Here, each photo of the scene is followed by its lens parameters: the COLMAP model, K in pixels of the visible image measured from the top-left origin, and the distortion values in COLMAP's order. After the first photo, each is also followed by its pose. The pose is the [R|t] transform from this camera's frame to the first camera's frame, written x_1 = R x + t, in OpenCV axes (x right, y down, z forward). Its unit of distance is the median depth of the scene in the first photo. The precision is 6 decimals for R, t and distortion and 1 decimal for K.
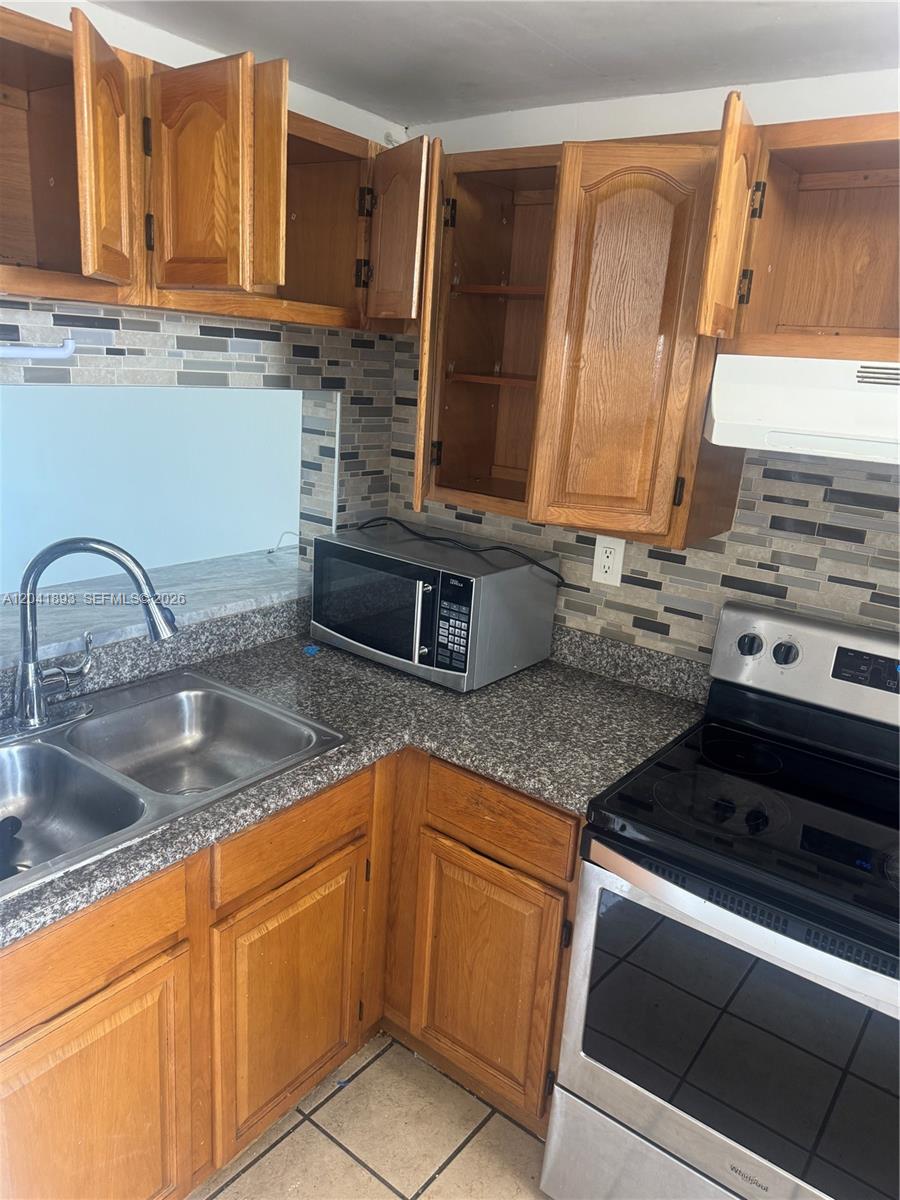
lens RADIAL K [[858.5, 0, 449.3], [0, 858.5, 601.3], [0, 0, 1]] dist [0.014676, -0.000593]
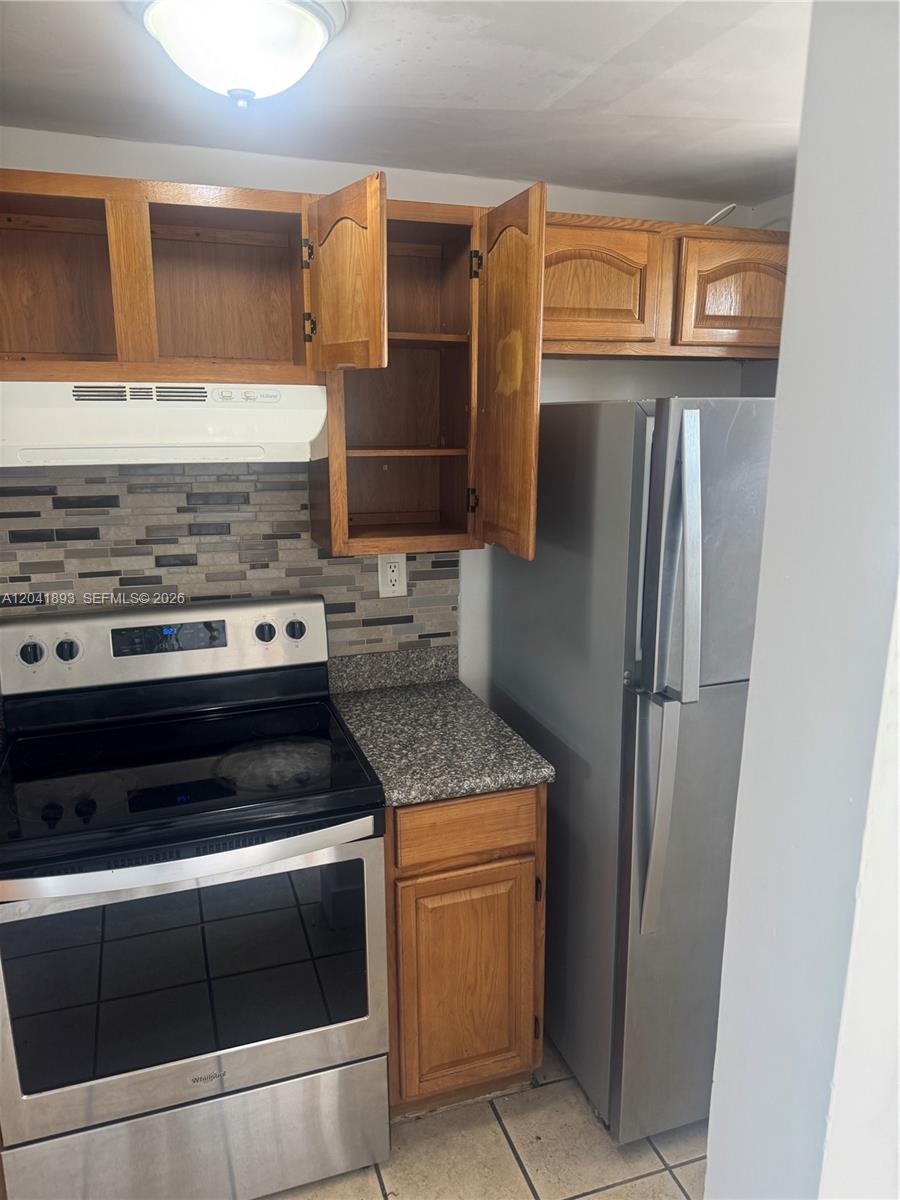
lens RADIAL K [[858.5, 0, 448.2], [0, 858.5, 599.7], [0, 0, 1]] dist [0.014676, -0.000593]
pose [[0.547928, -0.247948, 0.798935, -0.200876], [0.263563, 0.957590, 0.116428, -0.000551], [-0.793920, 0.146775, 0.590041, -0.034282]]
